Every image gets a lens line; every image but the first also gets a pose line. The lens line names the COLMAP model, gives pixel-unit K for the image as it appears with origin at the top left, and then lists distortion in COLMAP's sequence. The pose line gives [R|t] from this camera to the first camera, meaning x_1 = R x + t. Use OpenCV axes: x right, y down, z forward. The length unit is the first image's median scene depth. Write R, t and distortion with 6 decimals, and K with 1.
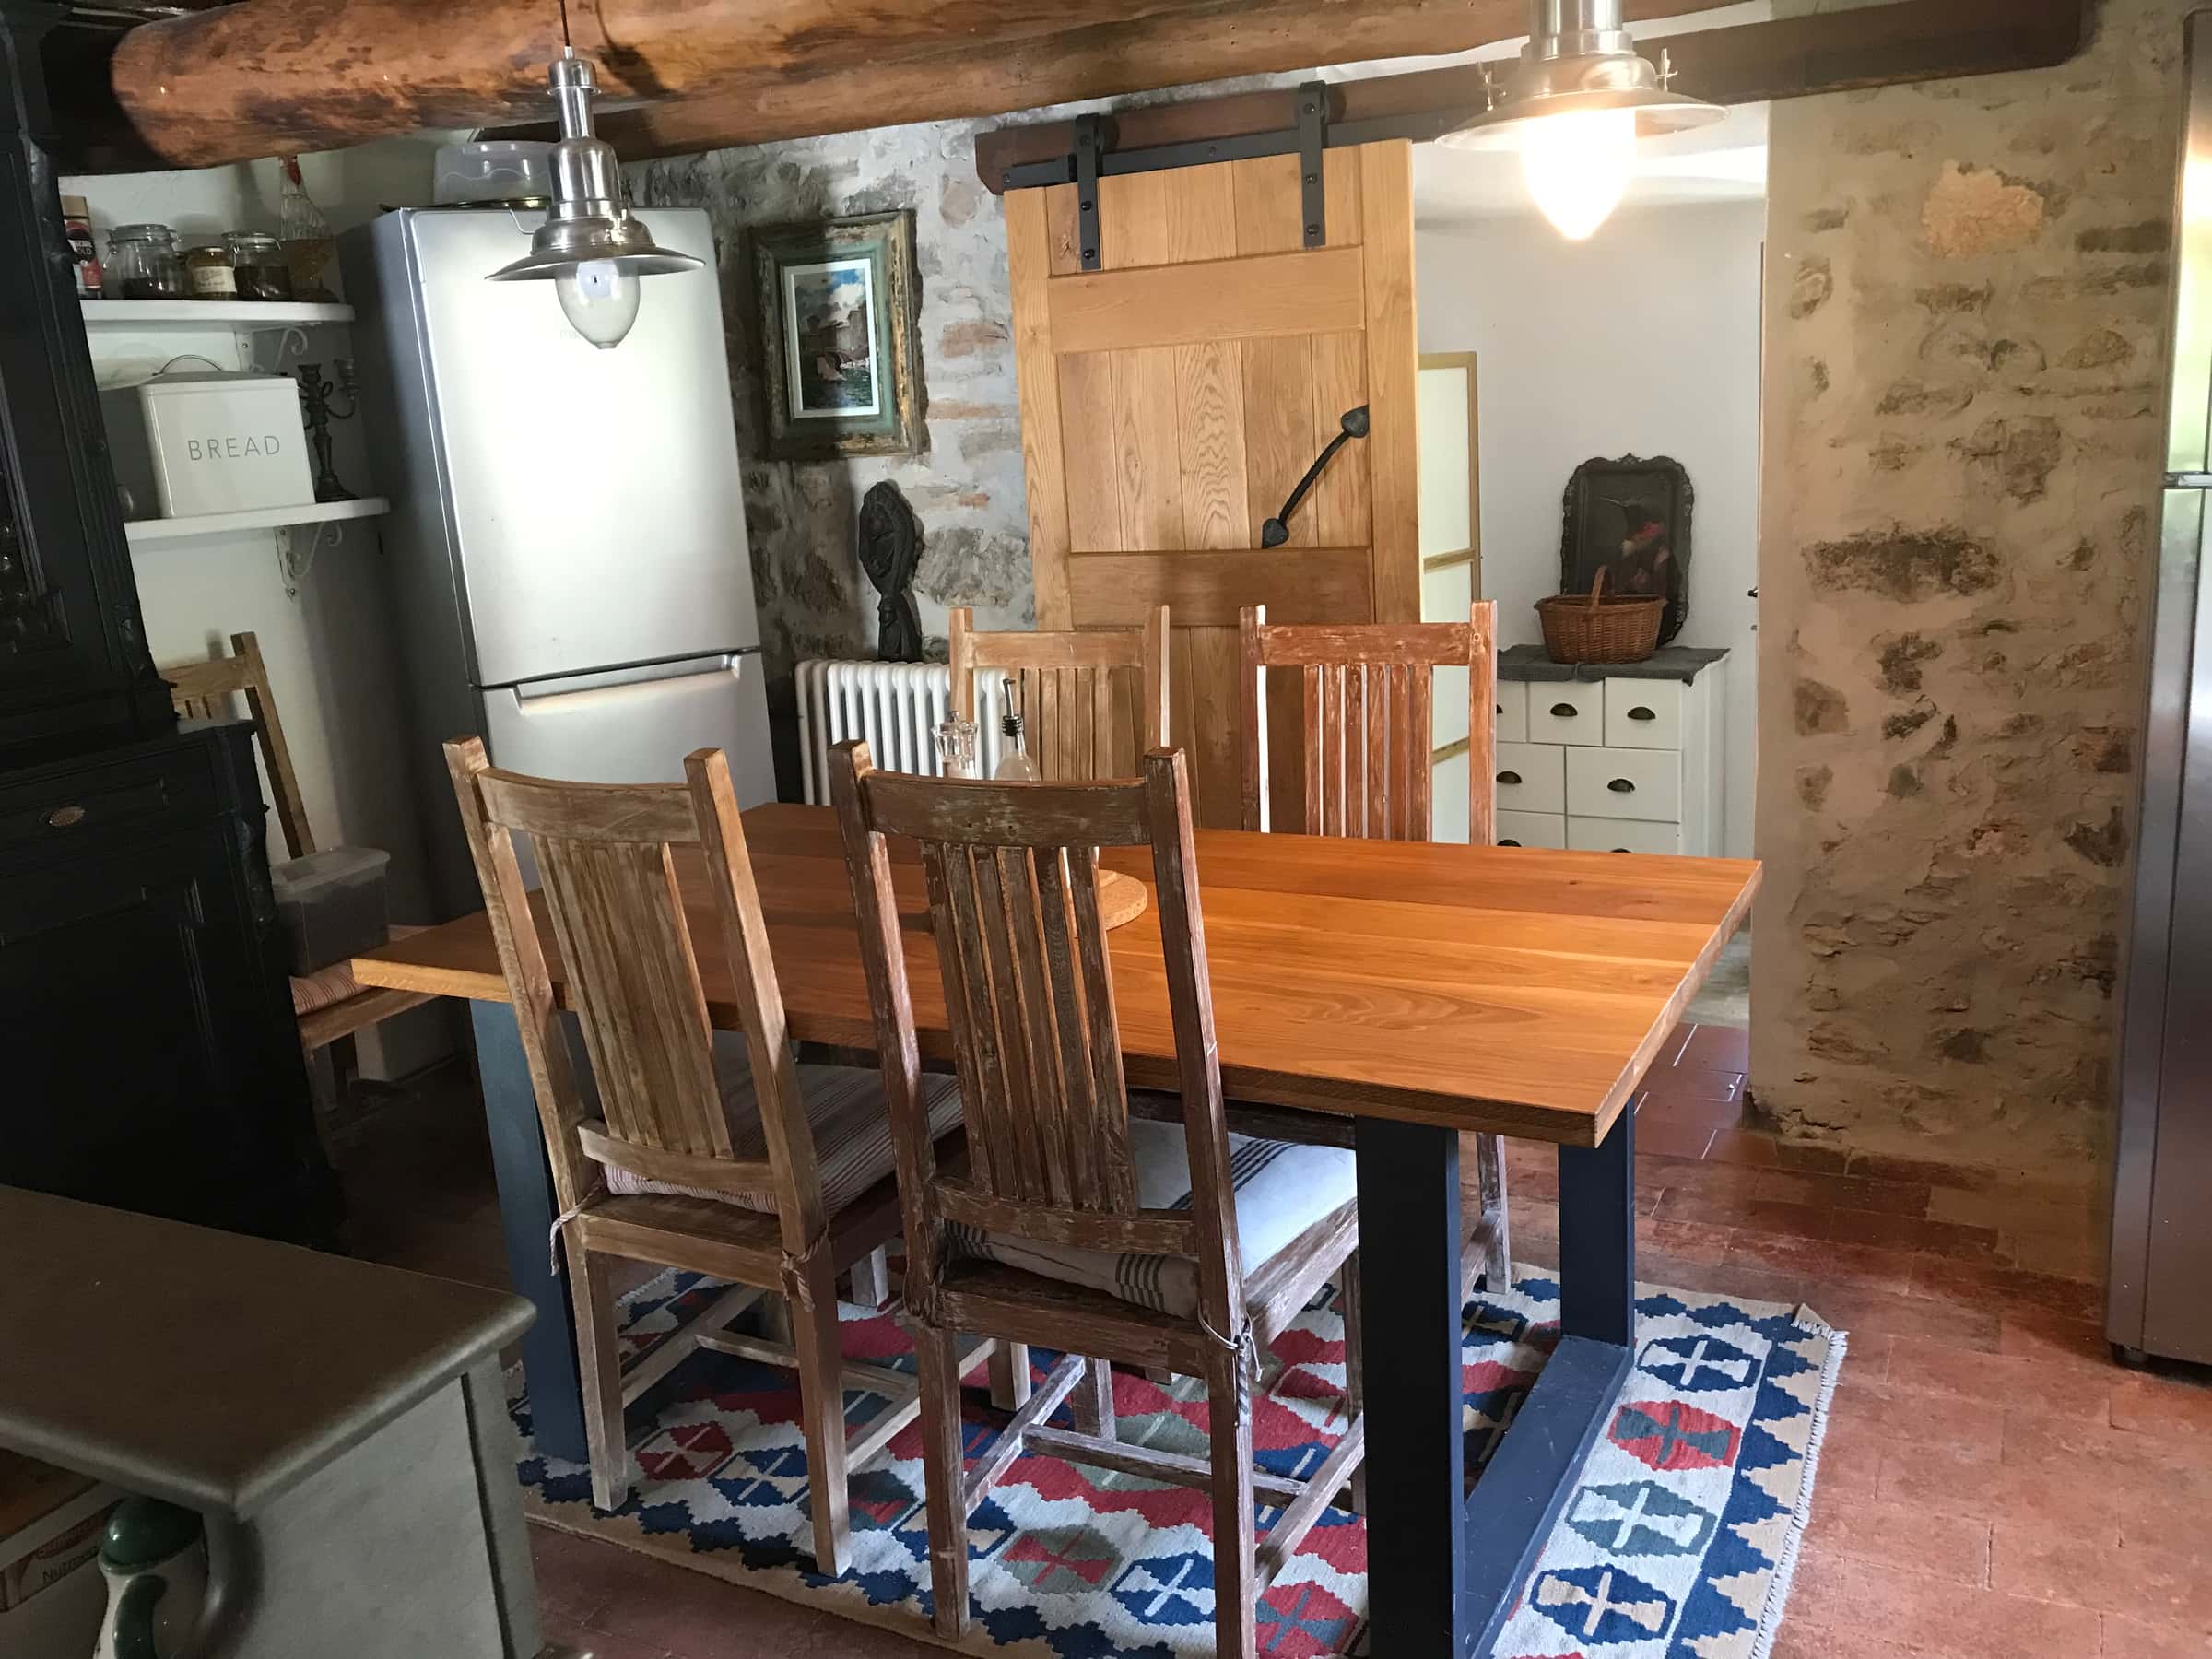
lens RADIAL K [[1801.9, 0, 1114.0], [0, 1801.9, 830.5], [0, 0, 1]] dist [0.001201, -0.001522]
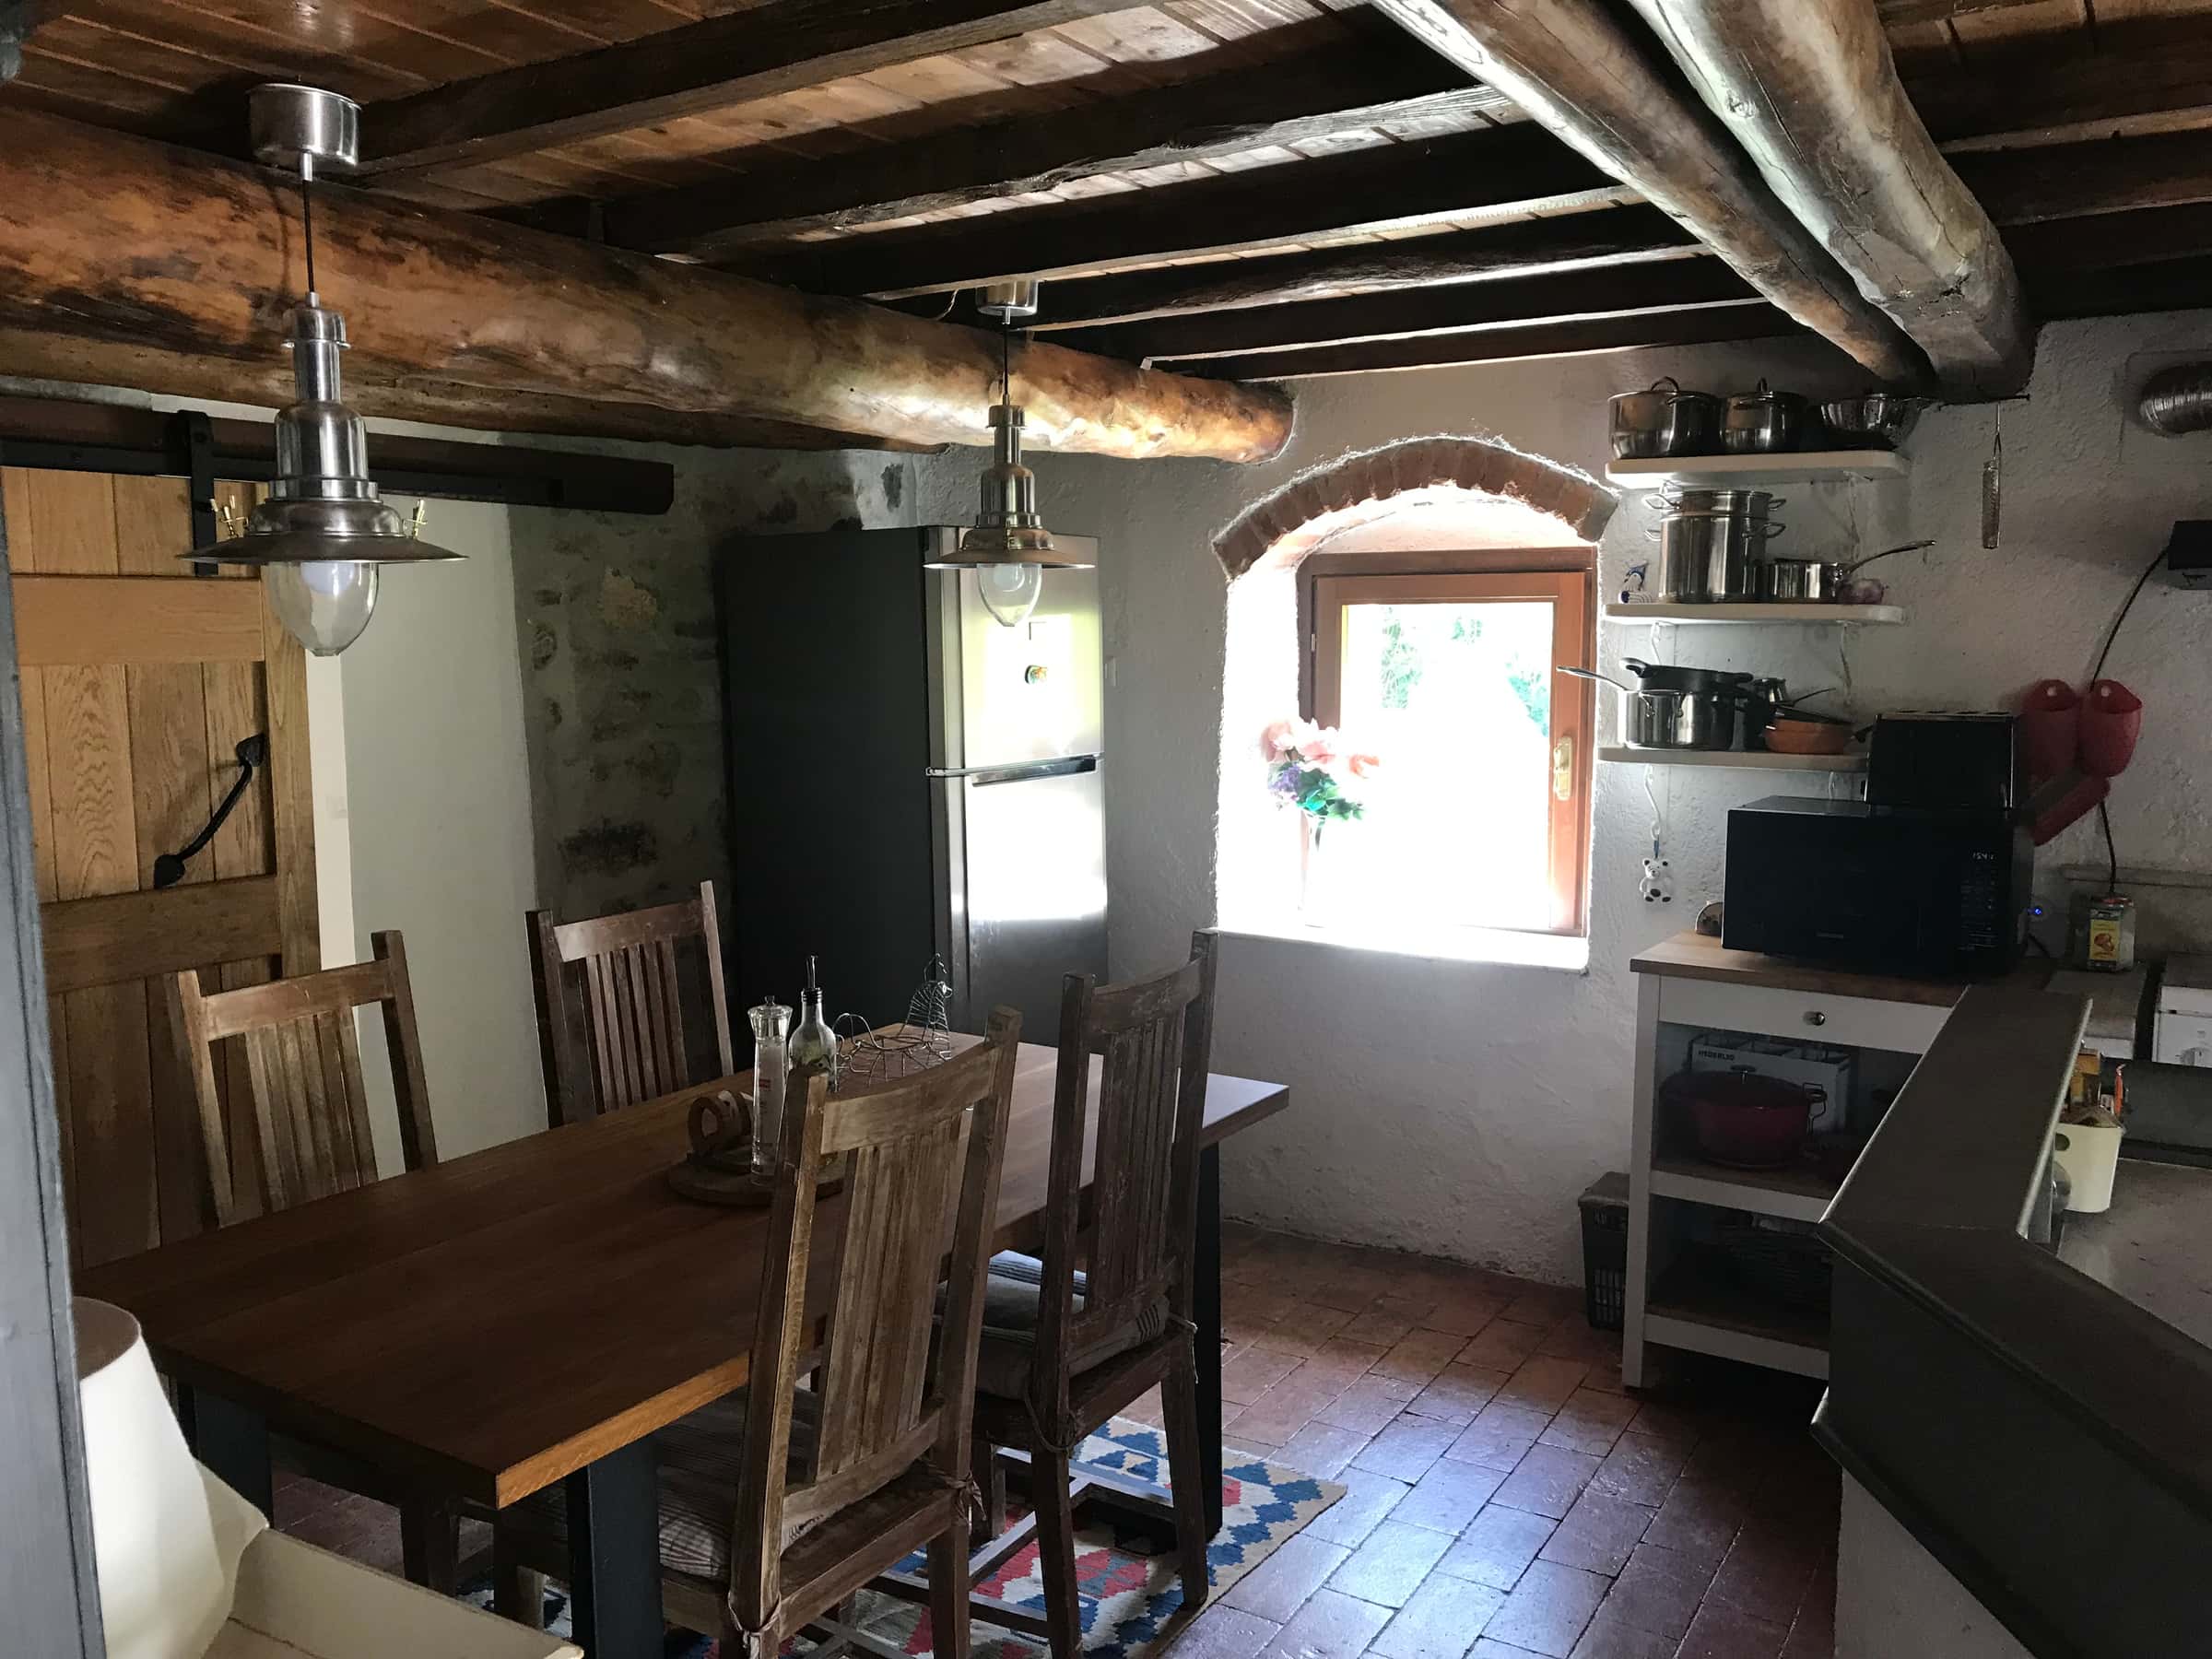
lens RADIAL K [[1801.9, 0, 1111.8], [0, 1801.9, 830.0], [0, 0, 1]] dist [0.001201, -0.001522]
pose [[0.079577, -0.047991, 0.995673, -0.826986], [0.236395, 0.971256, 0.027921, -0.103589], [-0.968393, 0.233150, 0.088635, 0.480534]]
